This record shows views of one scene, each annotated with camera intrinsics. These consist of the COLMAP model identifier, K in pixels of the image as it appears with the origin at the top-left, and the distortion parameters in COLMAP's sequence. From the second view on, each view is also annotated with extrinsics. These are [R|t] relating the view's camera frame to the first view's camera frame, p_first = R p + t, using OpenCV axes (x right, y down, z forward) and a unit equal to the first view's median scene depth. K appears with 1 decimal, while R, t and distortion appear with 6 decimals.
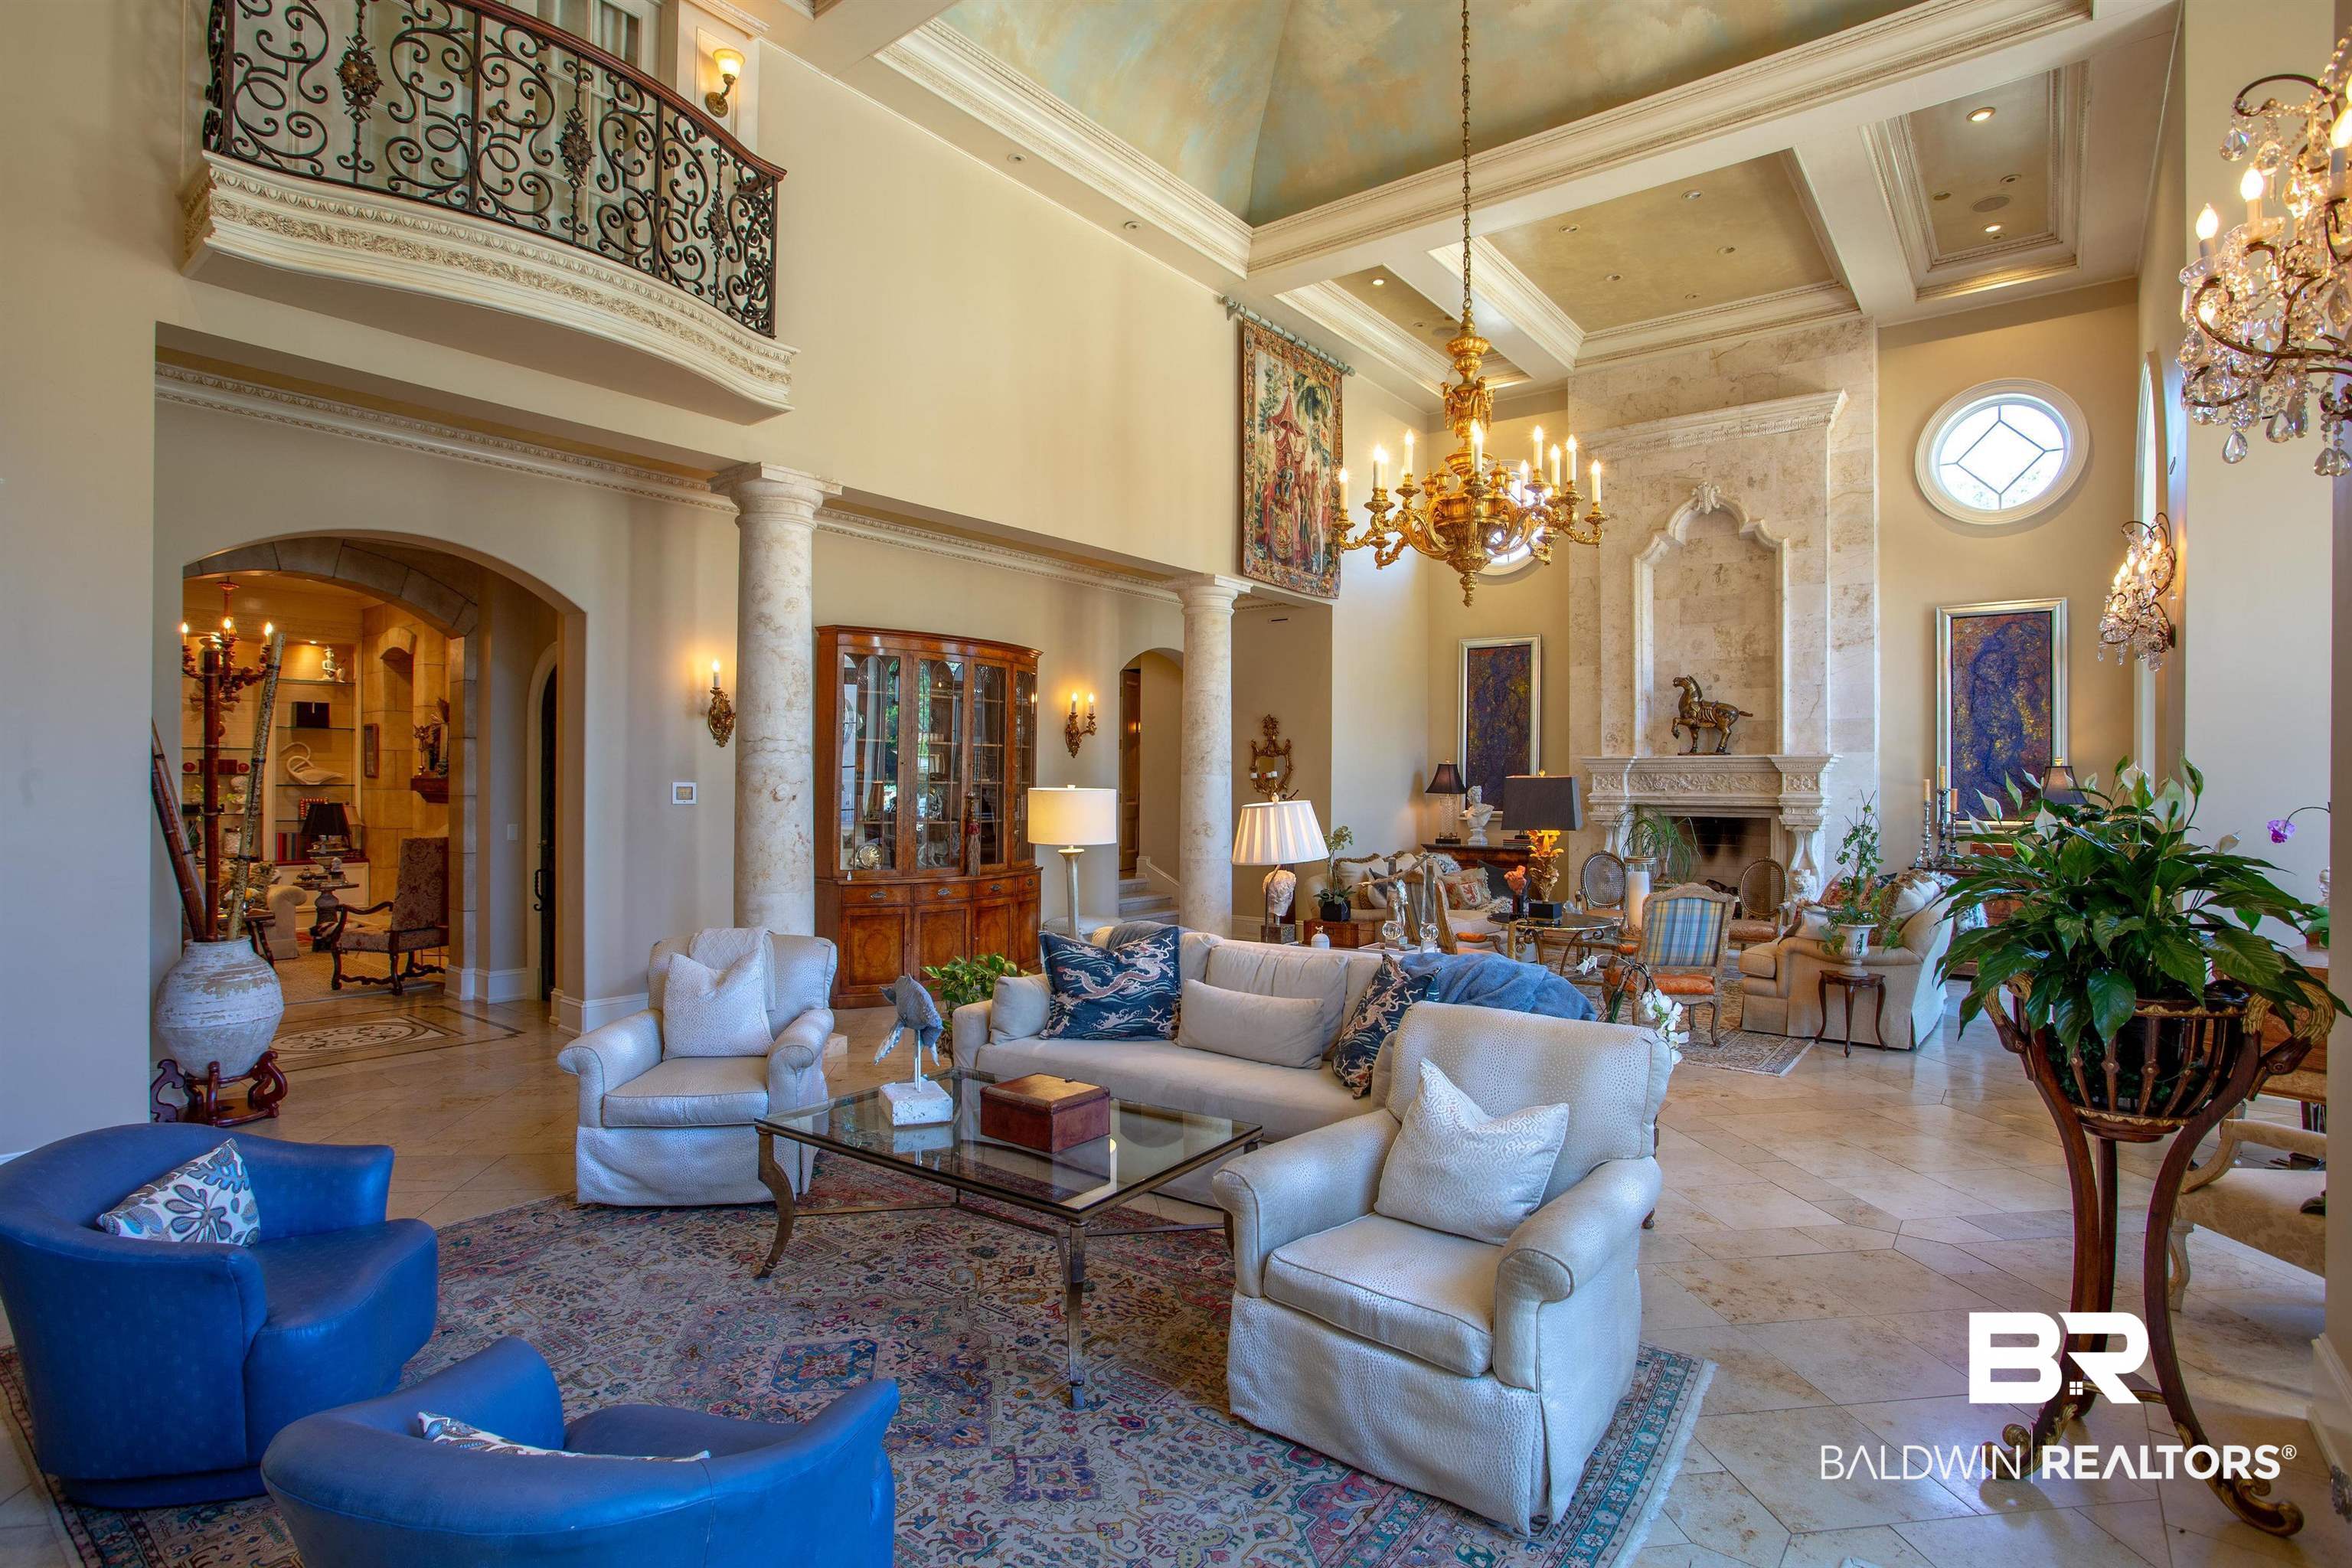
lens RADIAL K [[1157.9, 0, 1176.0], [0, 1157.9, 784.0], [0, 0, 1]] dist [-0.073806, 0.033601]
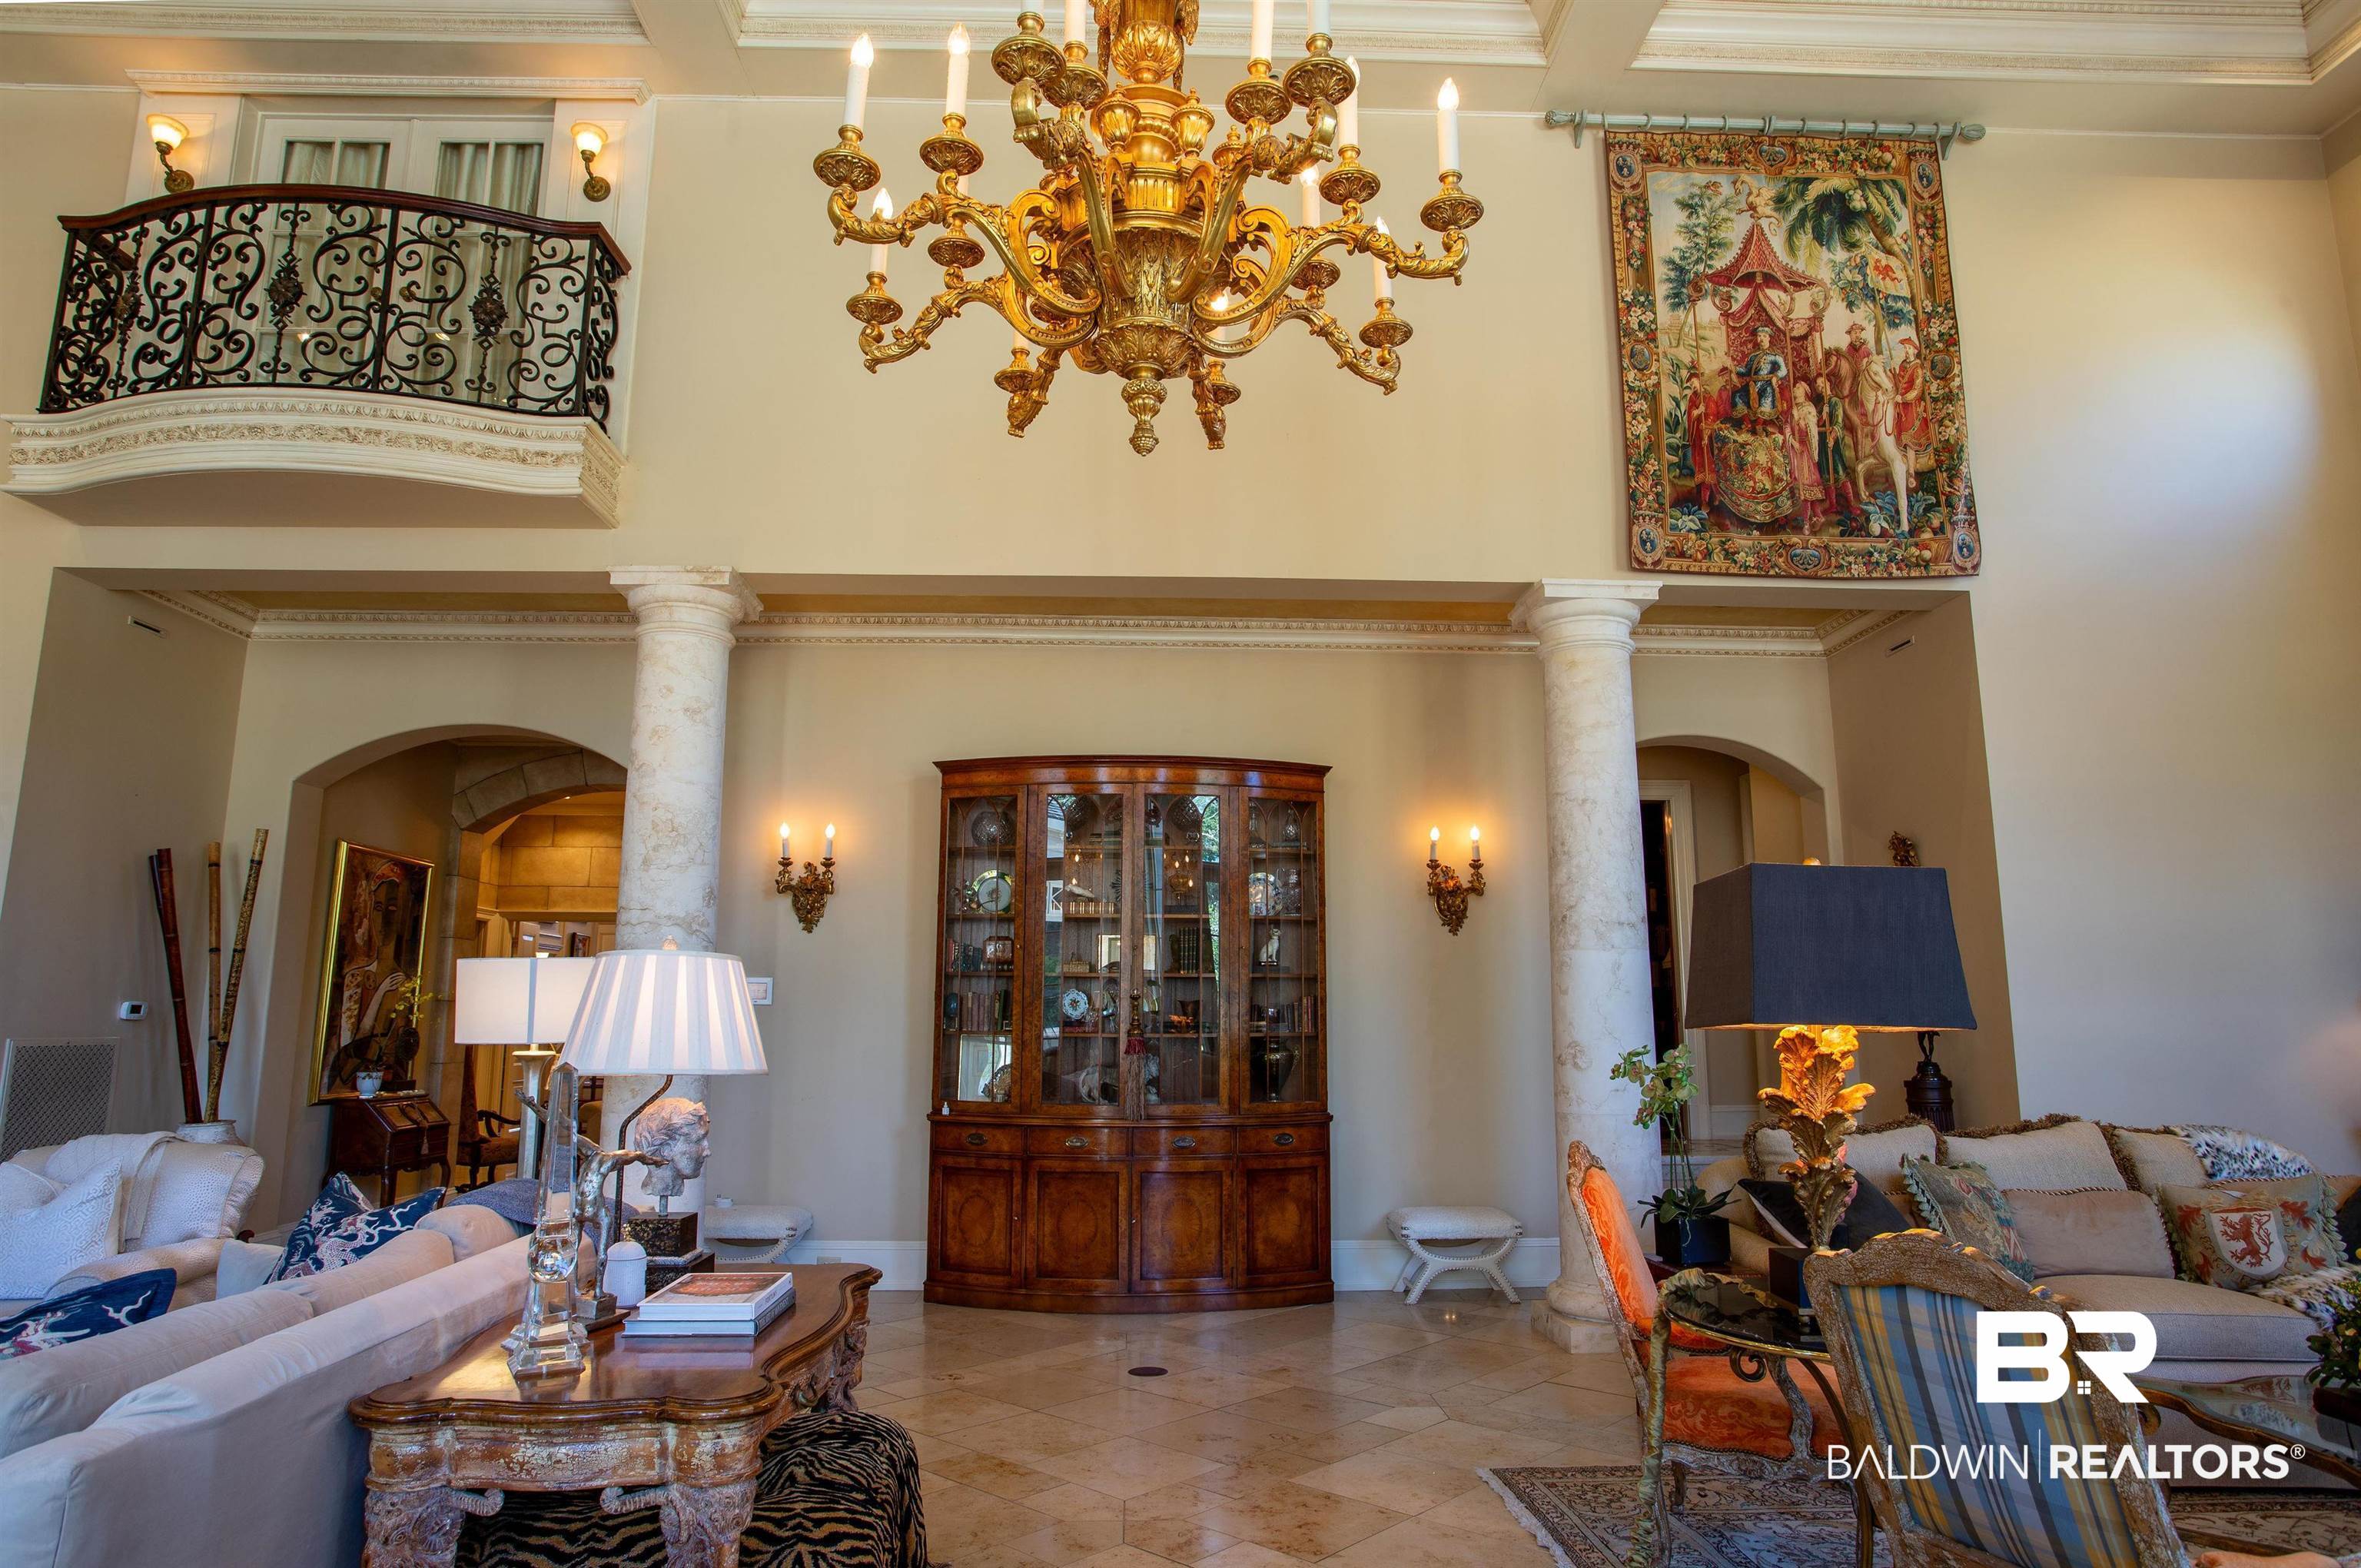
lens RADIAL K [[1406.5, 0, 1180.5], [0, 1406.5, 784.0], [0, 0, 1]] dist [-0.032980, 0.000267]
pose [[0.643360, -0.138159, -0.752994, 0.385000], [0.001925, 0.983870, -0.178875, 0.030247], [0.765561, 0.113632, 0.633249, 0.430292]]
